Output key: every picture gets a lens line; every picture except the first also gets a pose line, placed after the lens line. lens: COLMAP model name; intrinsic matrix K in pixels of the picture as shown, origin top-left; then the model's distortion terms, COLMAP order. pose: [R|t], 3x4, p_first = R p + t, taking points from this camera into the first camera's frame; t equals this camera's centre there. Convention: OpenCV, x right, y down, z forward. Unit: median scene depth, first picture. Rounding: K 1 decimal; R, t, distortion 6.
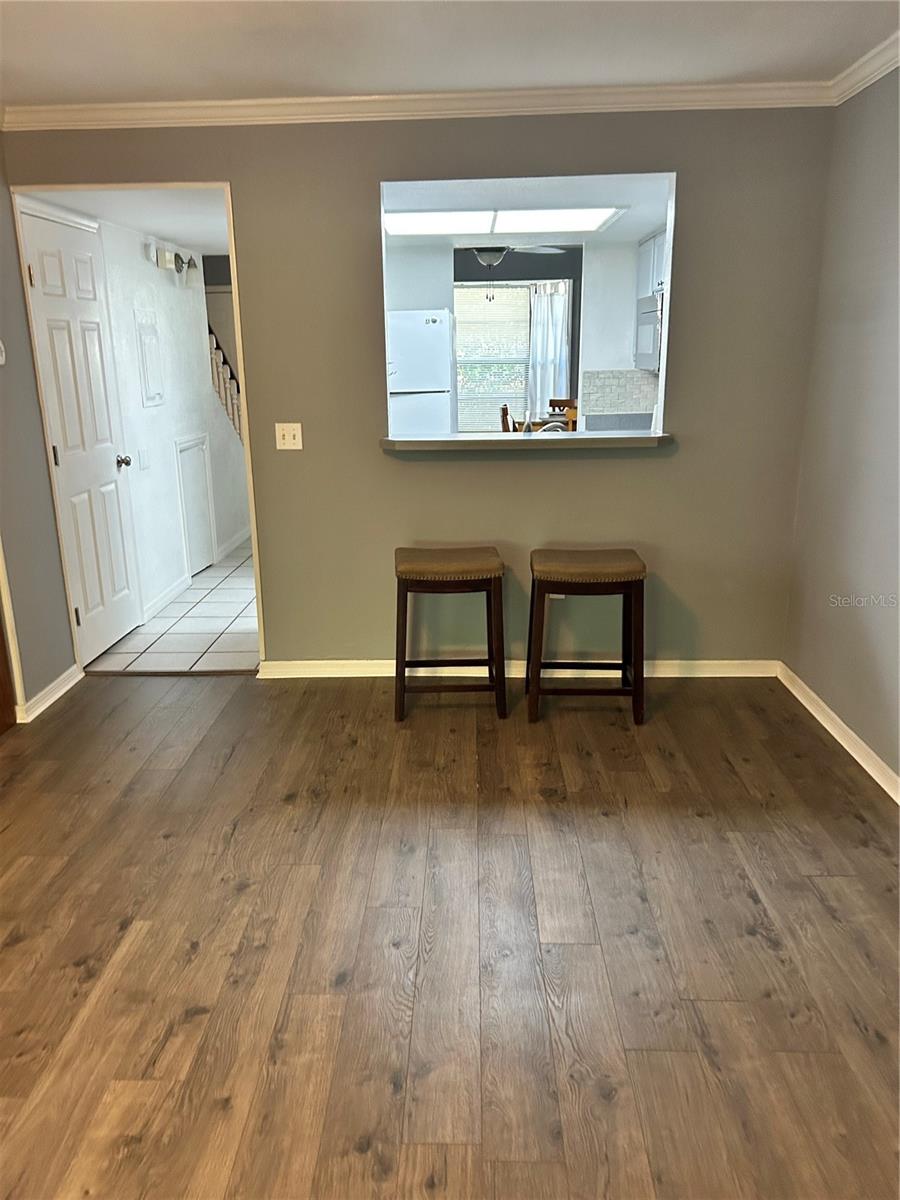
lens RADIAL K [[903.0, 0, 446.4], [0, 903.0, 600.9], [0, 0, 1]] dist [0.026071, -0.014524]
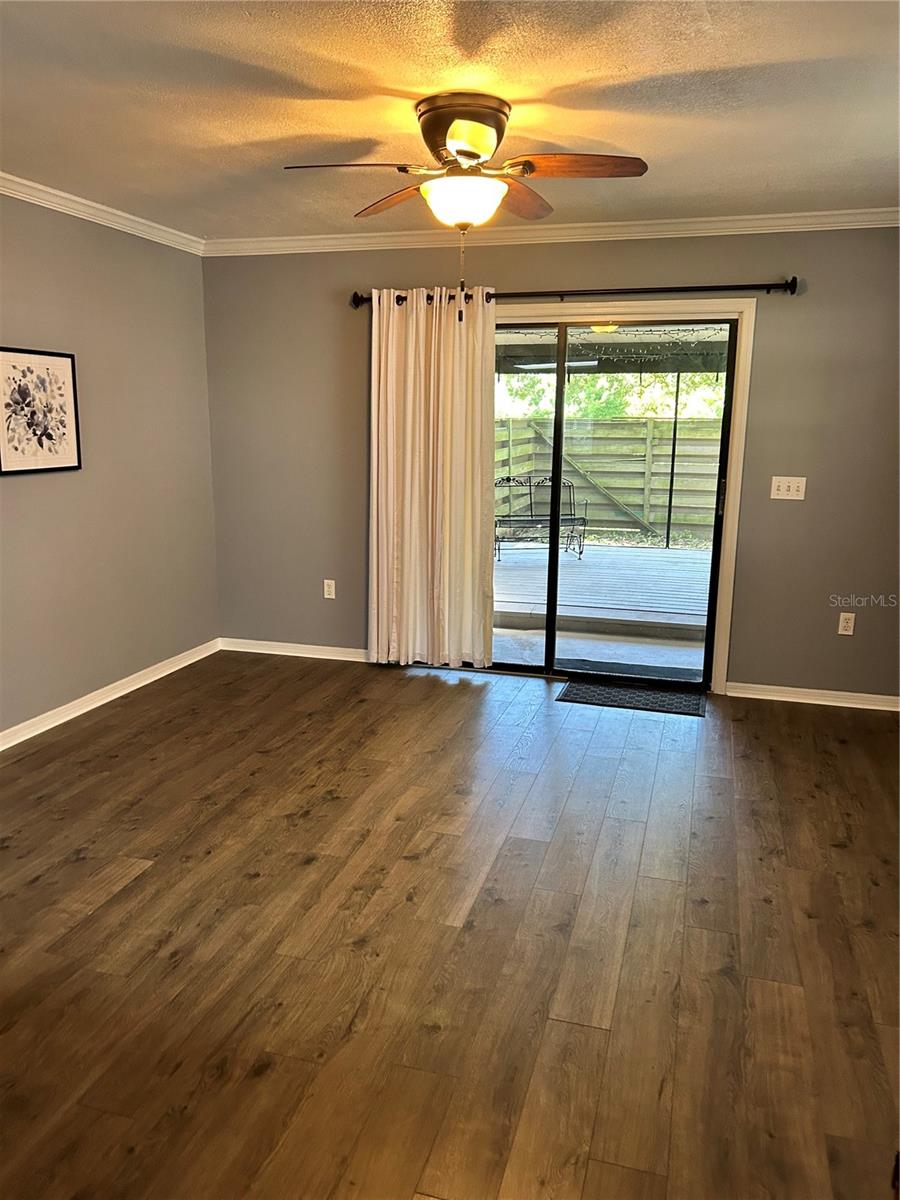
lens RADIAL K [[903.0, 0, 446.3], [0, 903.0, 595.9], [0, 0, 1]] dist [0.026071, -0.014524]
pose [[-0.966499, -0.040836, 0.253401, -0.620798], [0.078988, 0.892030, 0.445021, -0.513563], [-0.244214, 0.450128, -0.858920, 1.864455]]
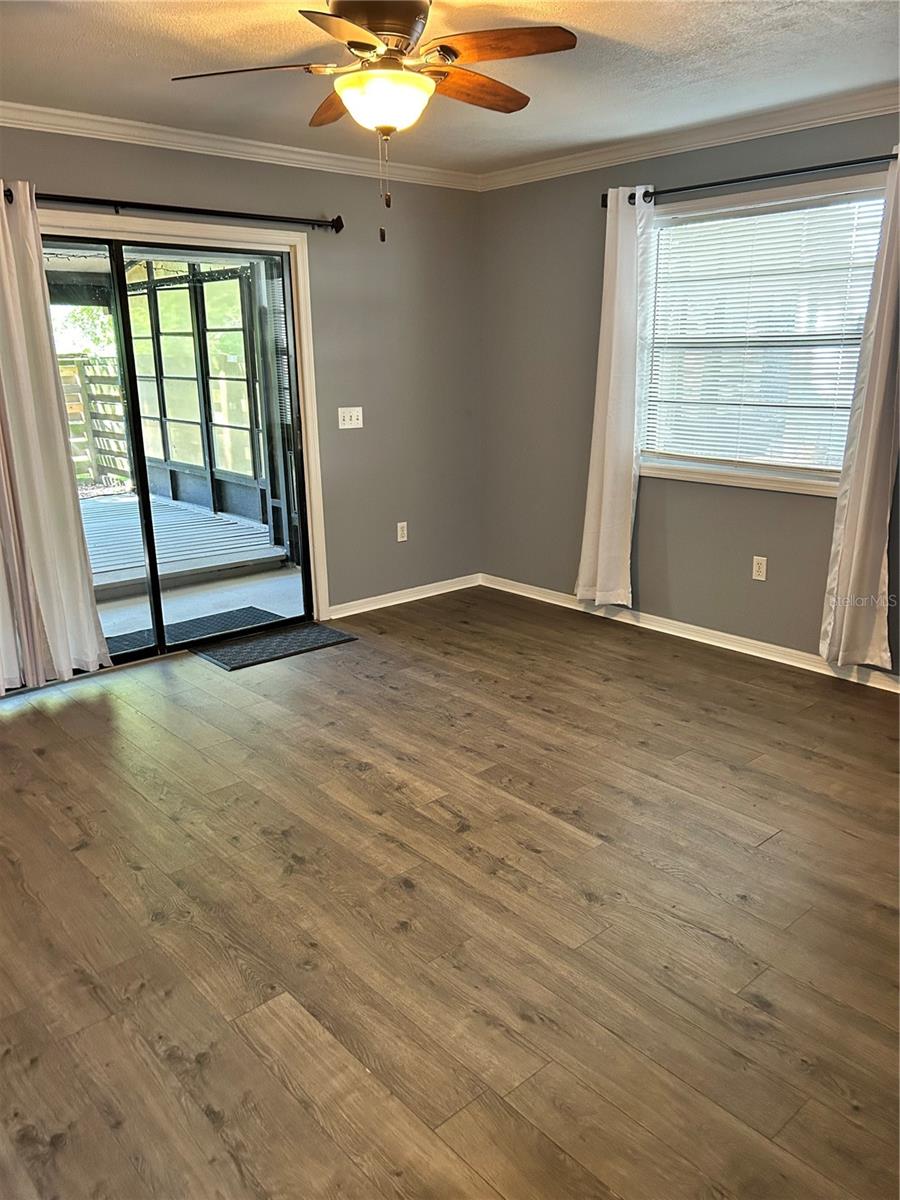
lens RADIAL K [[903.0, 0, 444.2], [0, 903.0, 603.9], [0, 0, 1]] dist [0.026071, -0.014524]
pose [[-0.731247, 0.211054, -0.648640, 0.510161], [-0.161244, 0.870493, 0.465019, -0.431034], [0.662781, 0.444633, -0.602514, 1.507281]]
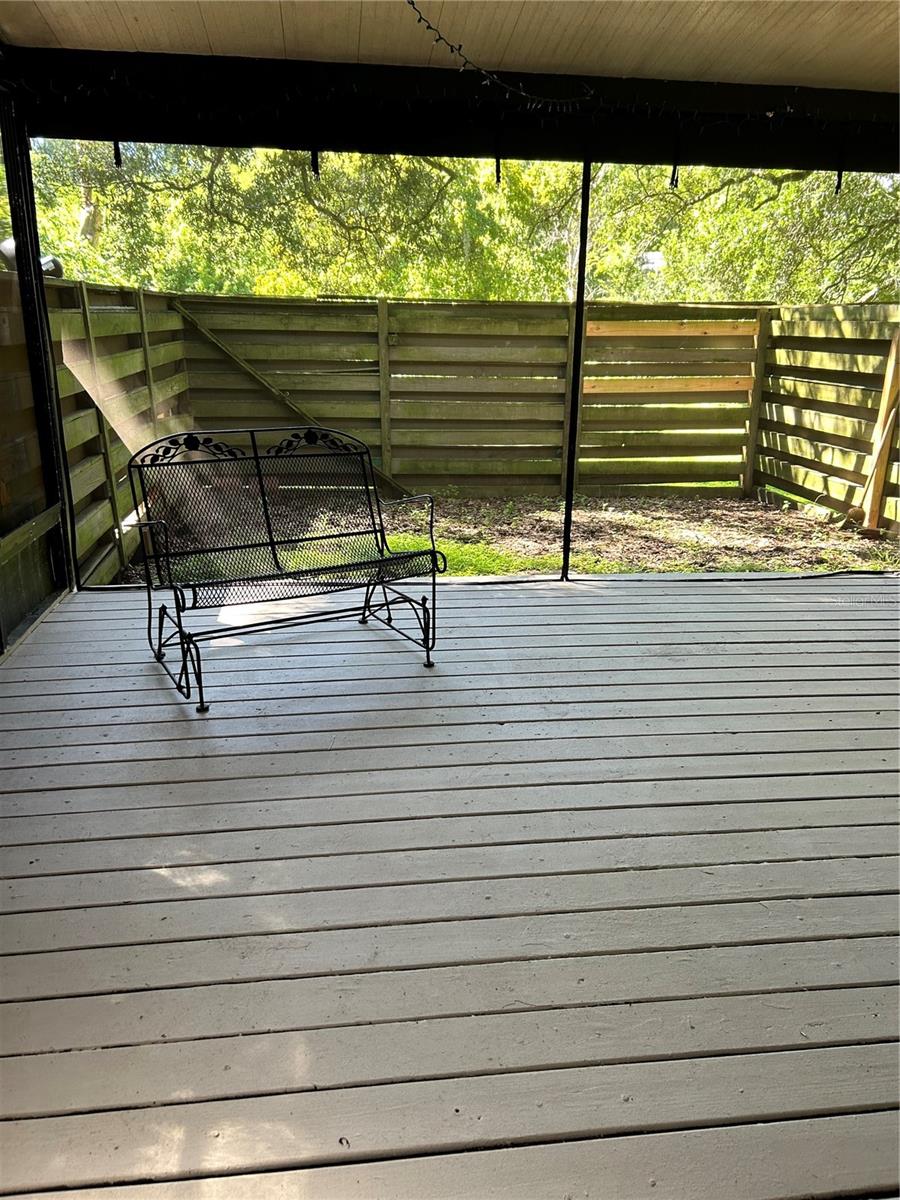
lens RADIAL K [[903.0, 0, 448.2], [0, 903.0, 602.4], [0, 0, 1]] dist [0.026071, -0.014524]
pose [[-0.985132, 0.049088, -0.164636, 0.092316], [-0.049230, 0.837461, 0.544275, 0.335496], [0.164593, 0.544288, -0.822593, -0.747645]]
